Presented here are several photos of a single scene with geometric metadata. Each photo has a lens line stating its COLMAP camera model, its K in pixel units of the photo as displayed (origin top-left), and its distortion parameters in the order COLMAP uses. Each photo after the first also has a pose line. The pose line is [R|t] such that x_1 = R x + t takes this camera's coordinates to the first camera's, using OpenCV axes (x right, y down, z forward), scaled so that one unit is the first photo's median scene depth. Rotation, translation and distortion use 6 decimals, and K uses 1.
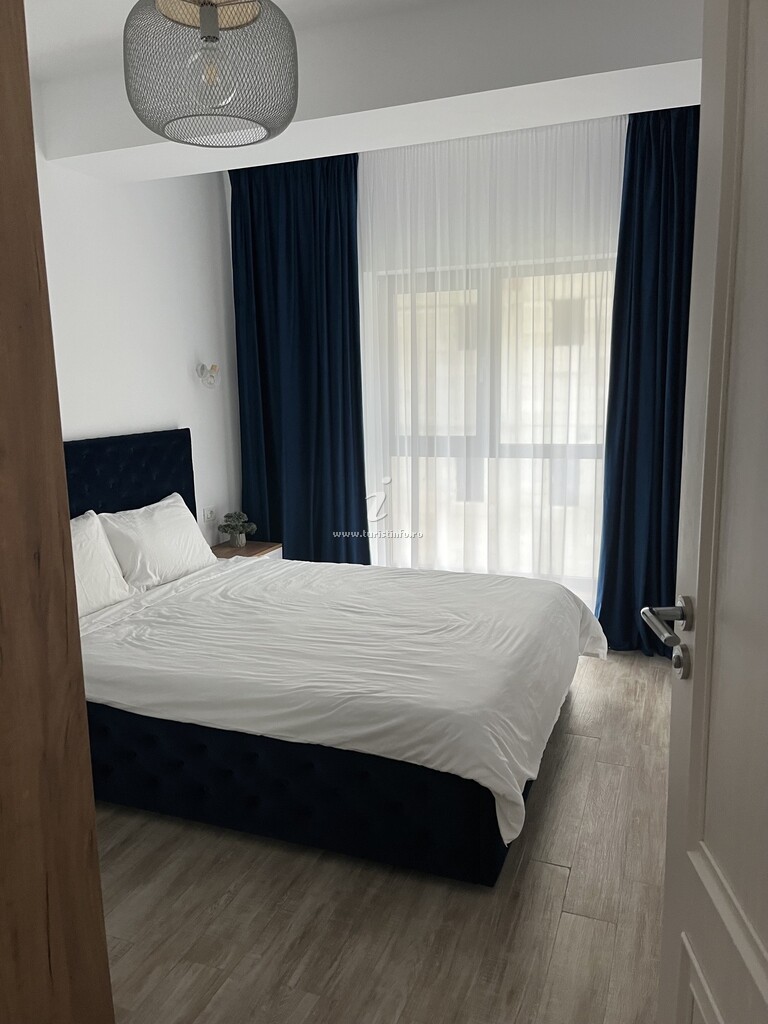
lens RADIAL K [[783.7, 0, 384.0], [0, 783.7, 512.0], [0, 0, 1]] dist [0.050109, -0.072692]
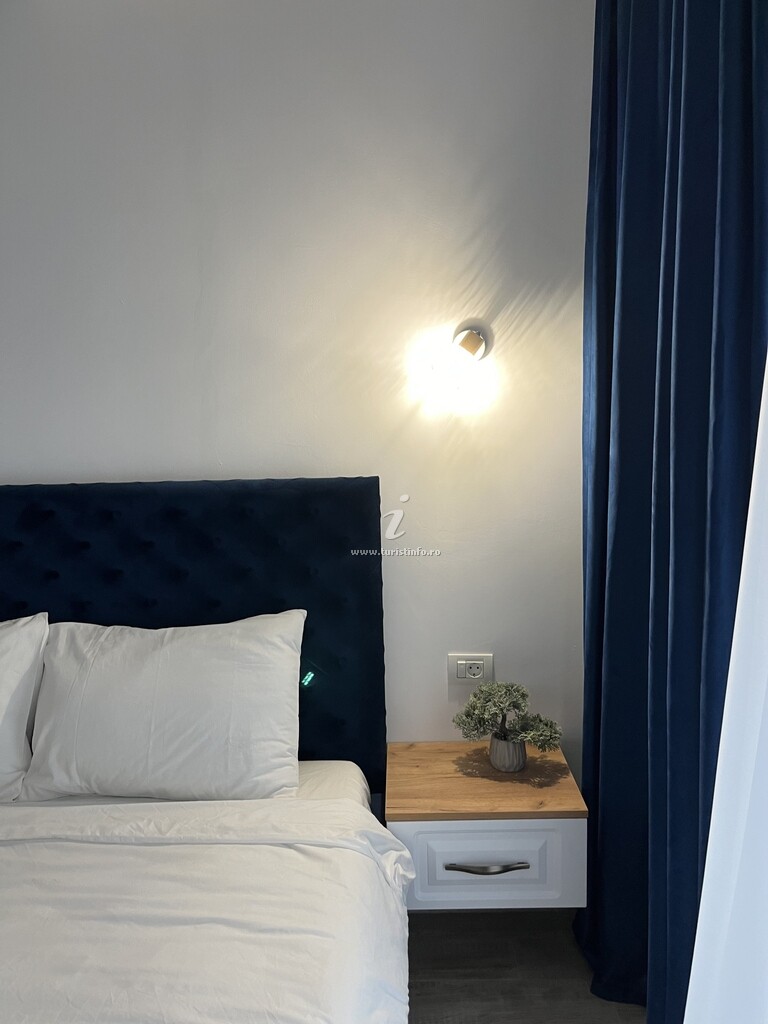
lens RADIAL K [[783.7, 0, 384.0], [0, 783.7, 512.0], [0, 0, 1]] dist [0.050109, -0.072692]
pose [[0.339518, 0.147004, -0.929041, 0.209958], [-0.134896, 0.985111, 0.106579, -0.160471], [0.930876, 0.089139, 0.354293, 1.003741]]
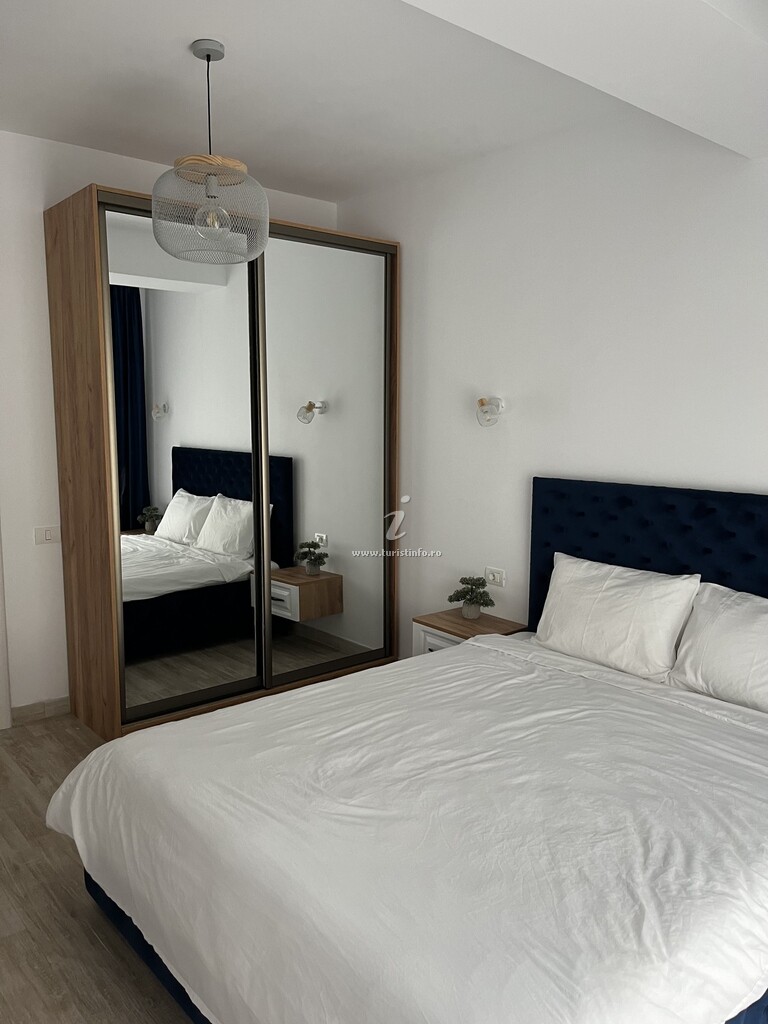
lens RADIAL K [[783.7, 0, 384.0], [0, 783.7, 512.0], [0, 0, 1]] dist [0.050109, -0.072692]
pose [[-0.484515, 0.132887, -0.864631, 0.501288], [-0.133963, 0.965465, 0.223454, -0.206051], [0.864465, 0.224095, -0.449980, 1.057387]]
